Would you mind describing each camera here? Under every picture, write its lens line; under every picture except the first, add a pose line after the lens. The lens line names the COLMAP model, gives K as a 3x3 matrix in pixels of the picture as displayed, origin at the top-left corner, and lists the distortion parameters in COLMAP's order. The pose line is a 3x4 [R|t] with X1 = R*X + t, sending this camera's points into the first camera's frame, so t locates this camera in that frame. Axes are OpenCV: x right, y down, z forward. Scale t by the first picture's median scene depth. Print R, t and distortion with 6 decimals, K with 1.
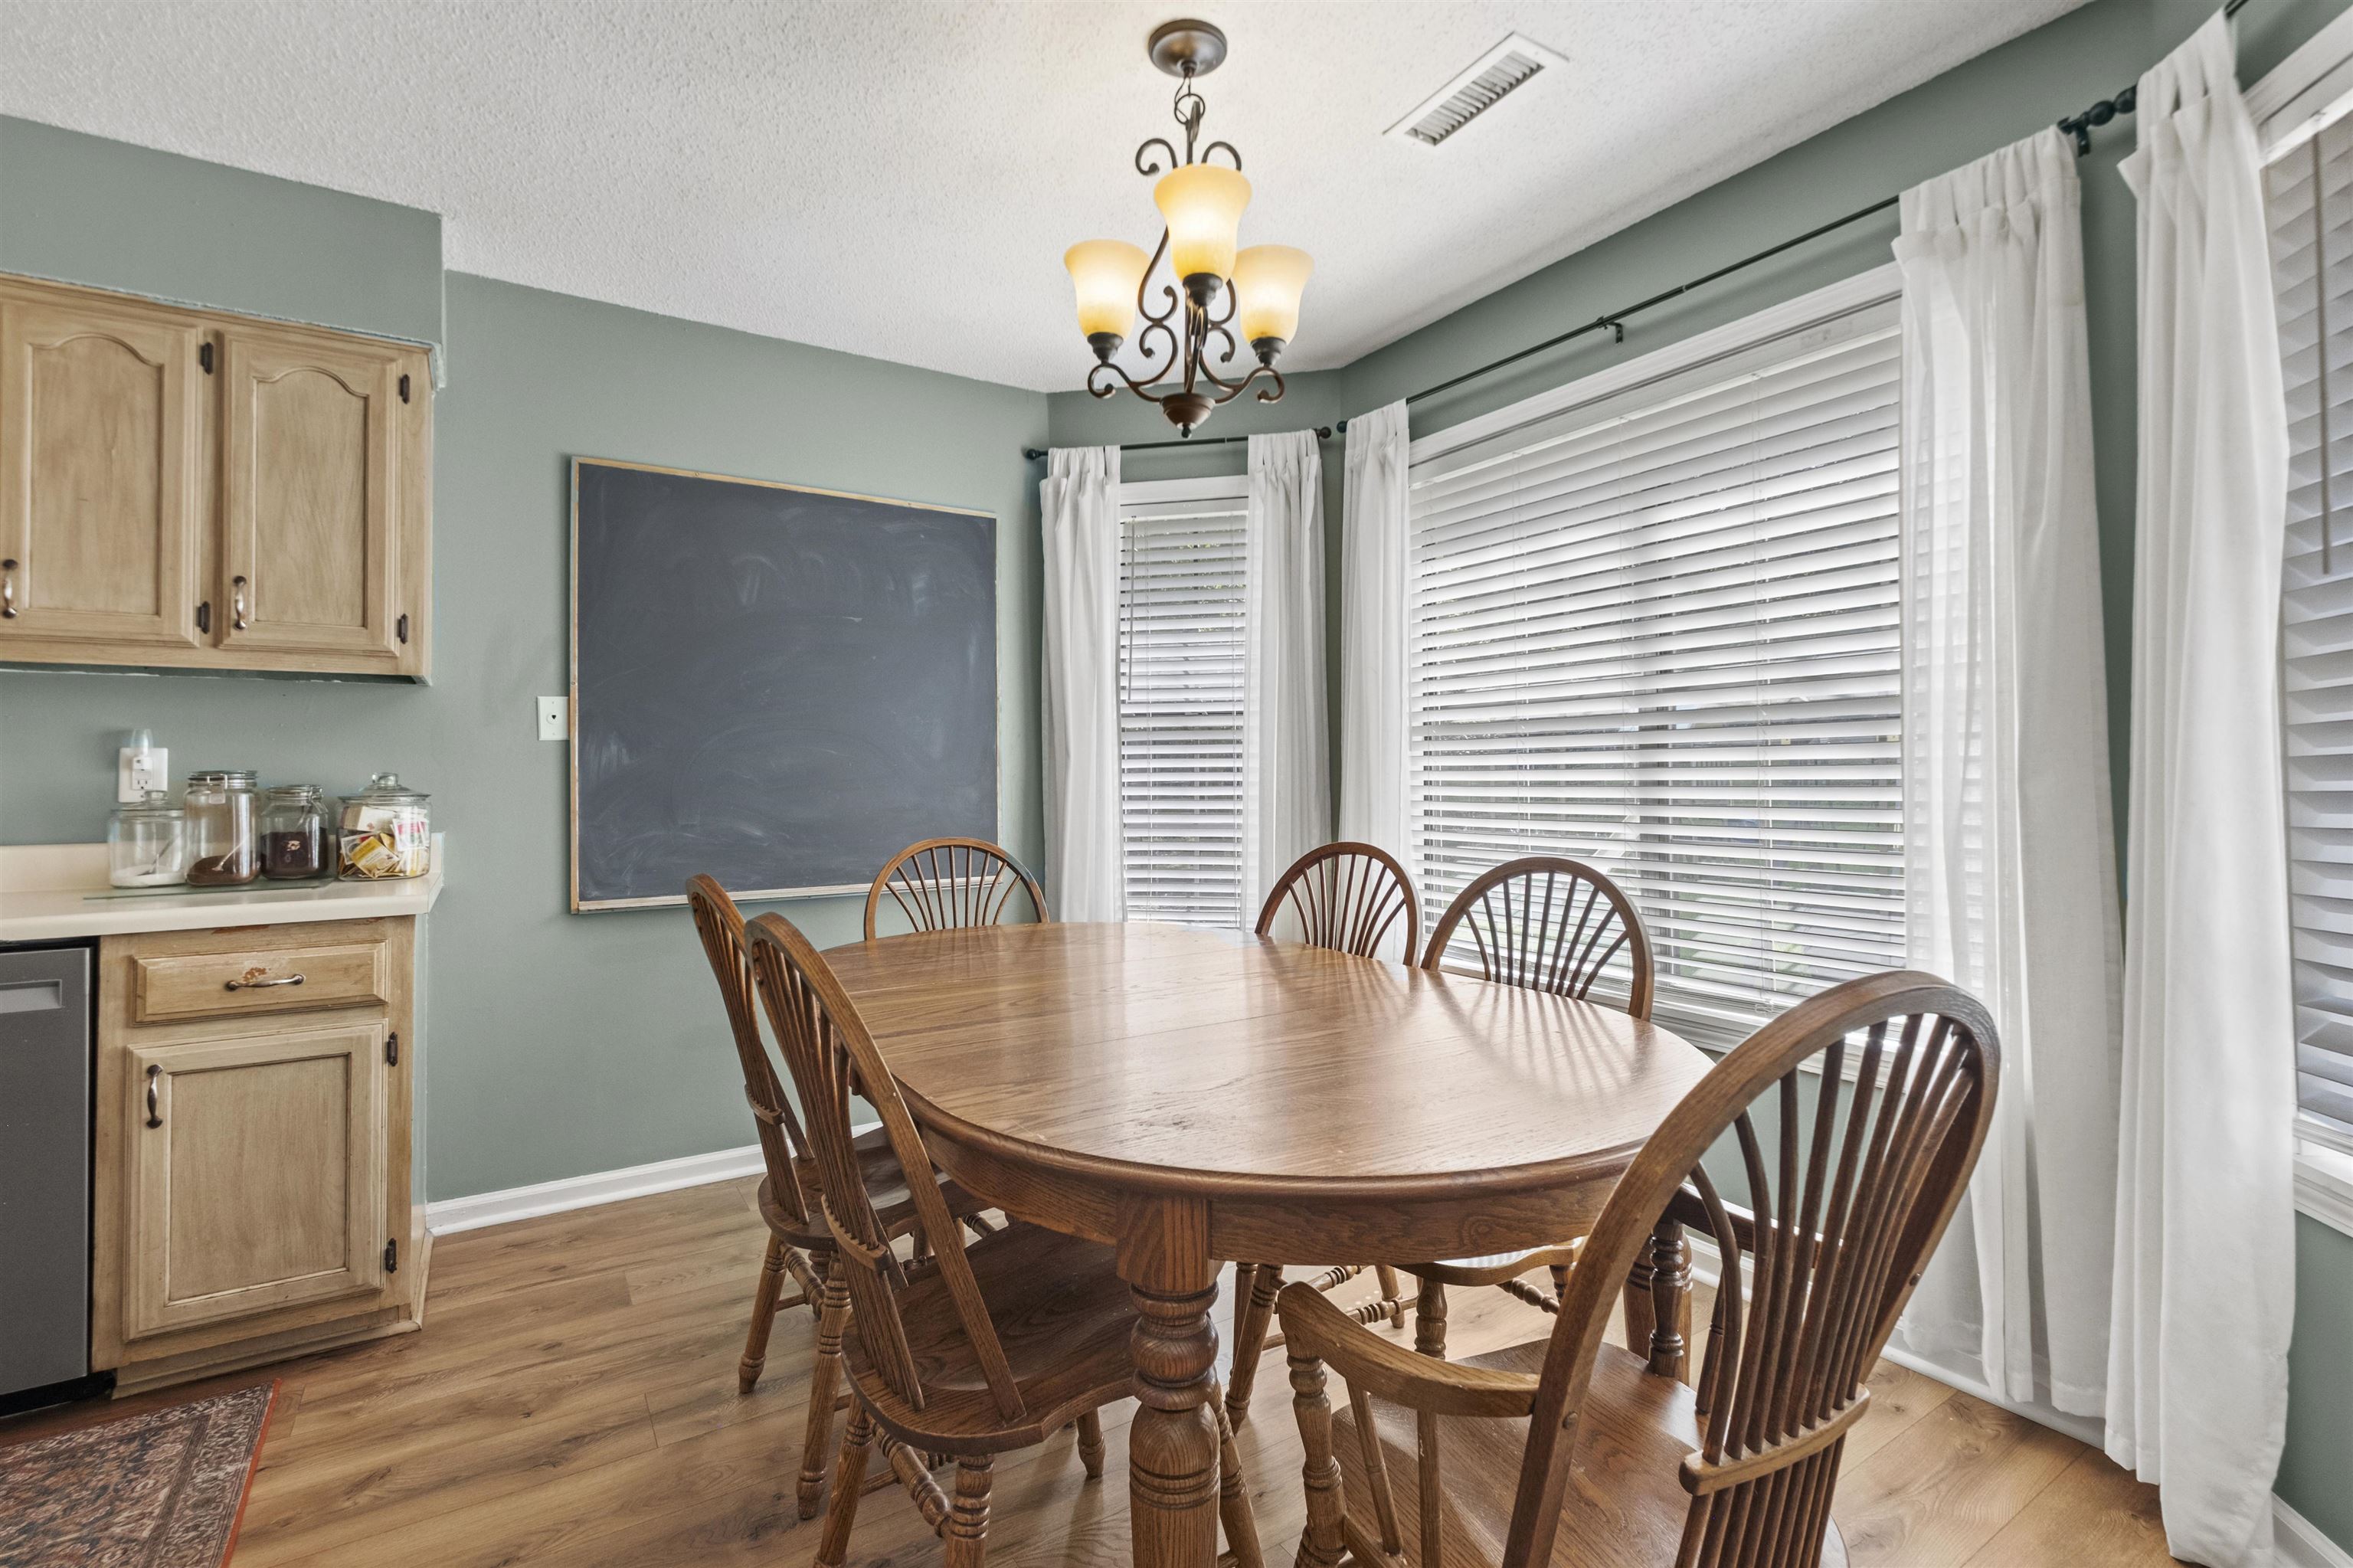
lens RADIAL K [[1047.5, 0, 1186.4], [0, 1047.5, 754.5], [0, 0, 1]] dist [0.008264, -0.005380]
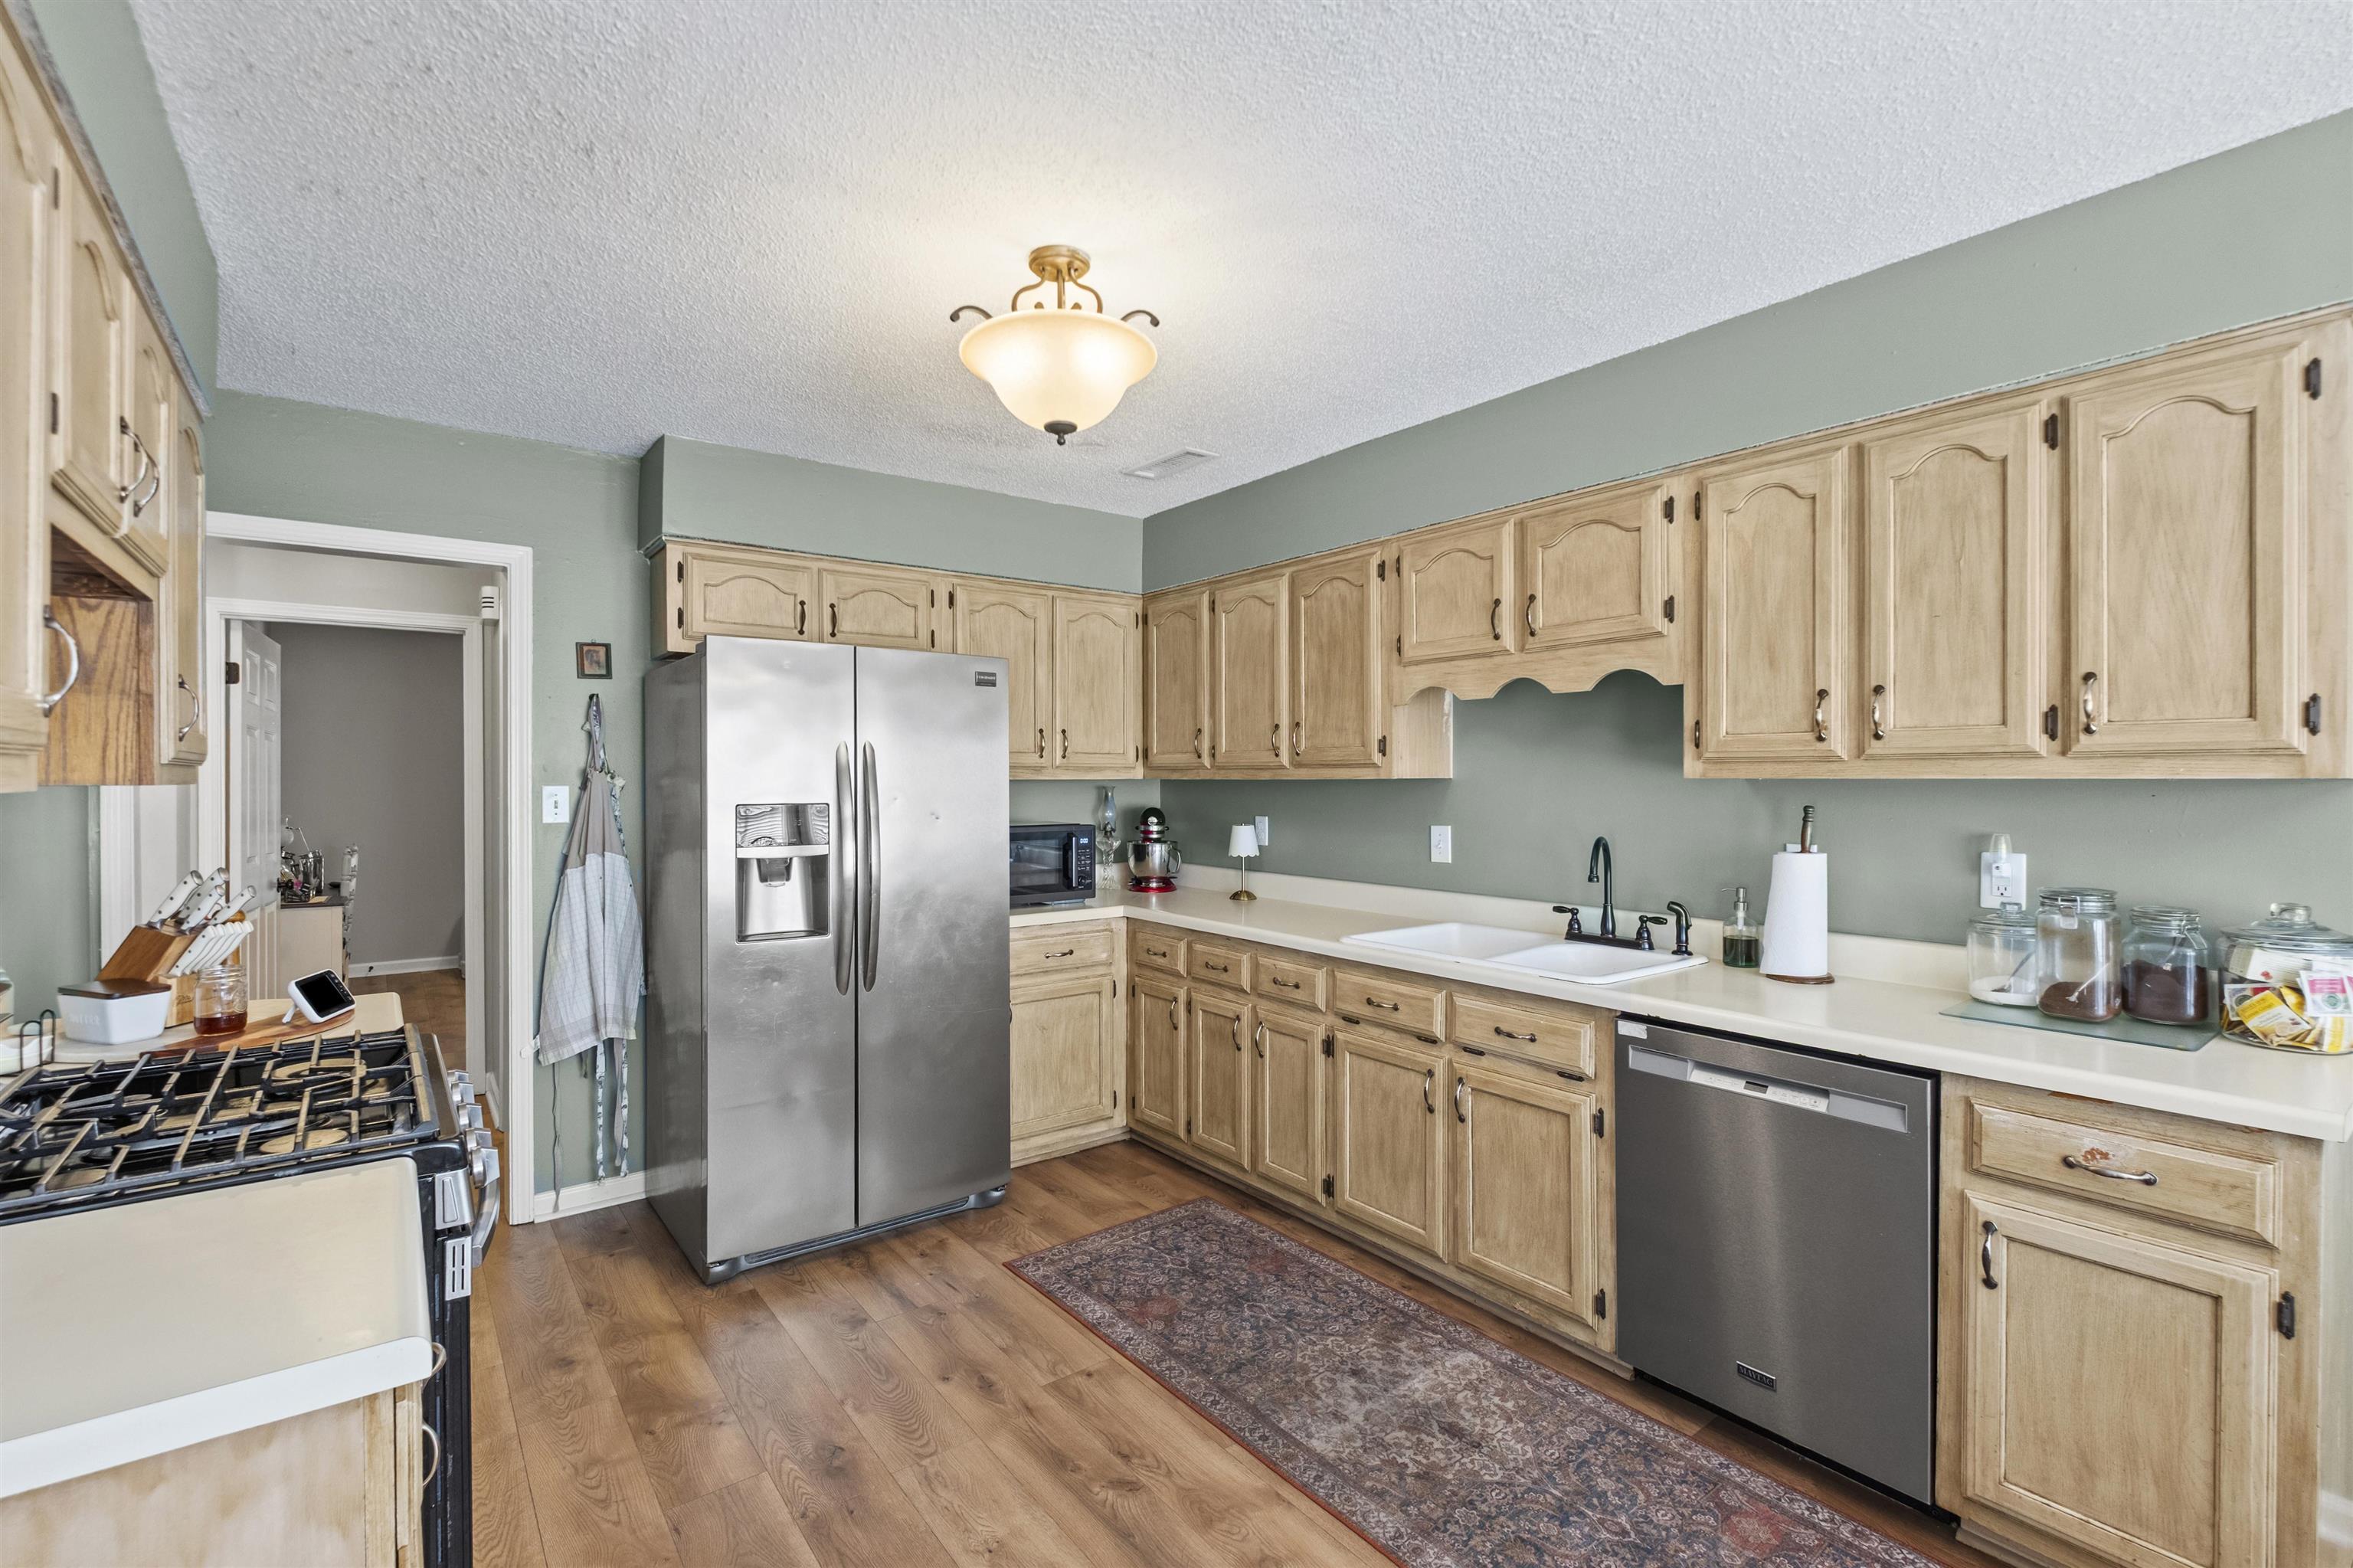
lens RADIAL K [[1047.5, 0, 1161.9], [0, 1047.5, 783.3], [0, 0, 1]] dist [0.008264, -0.005380]
pose [[0.064186, 0.009247, -0.997895, -0.086195], [0.015411, 0.999829, 0.010256, -0.098897], [0.997819, -0.016037, 0.064032, 0.181482]]
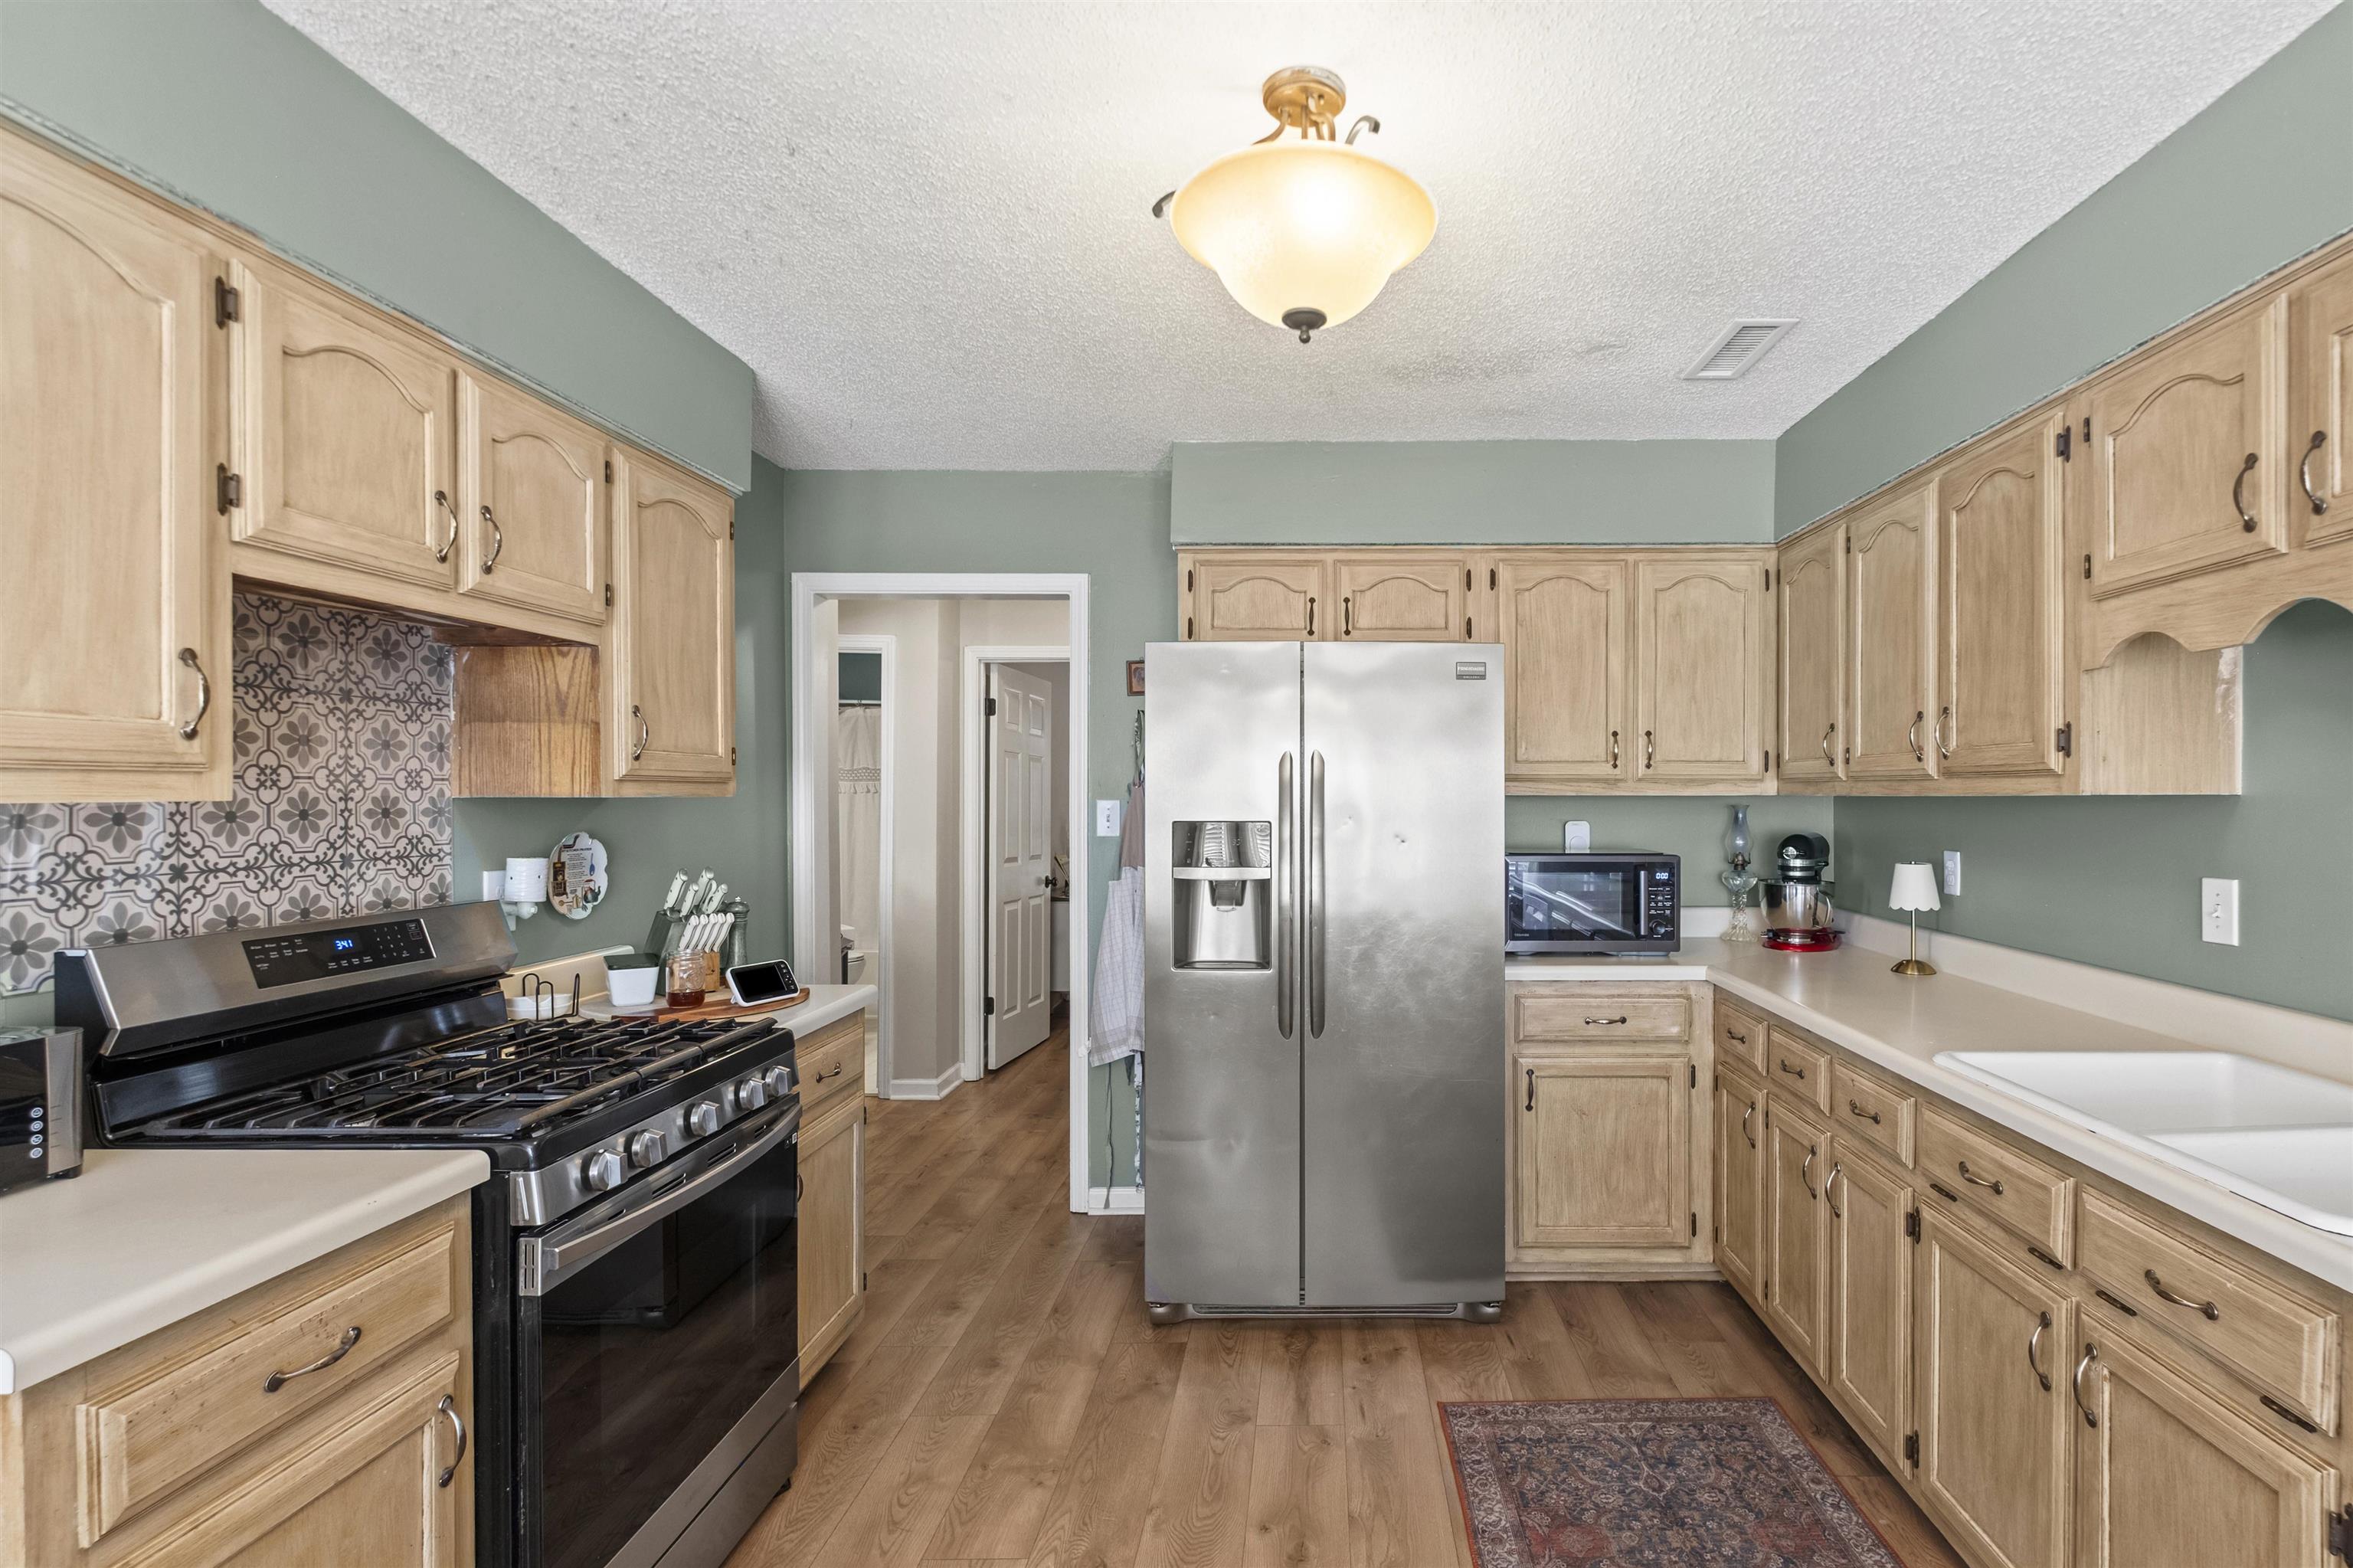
lens RADIAL K [[1108.7, 0, 1319.0], [0, 1108.7, 805.6], [0, 0, 1]] dist [0.006455, -0.006718]
pose [[-0.543121, 0.011643, -0.839574, -0.423946], [0.013194, 0.999899, 0.005330, -0.089786], [0.839551, -0.008183, -0.543220, 0.571098]]
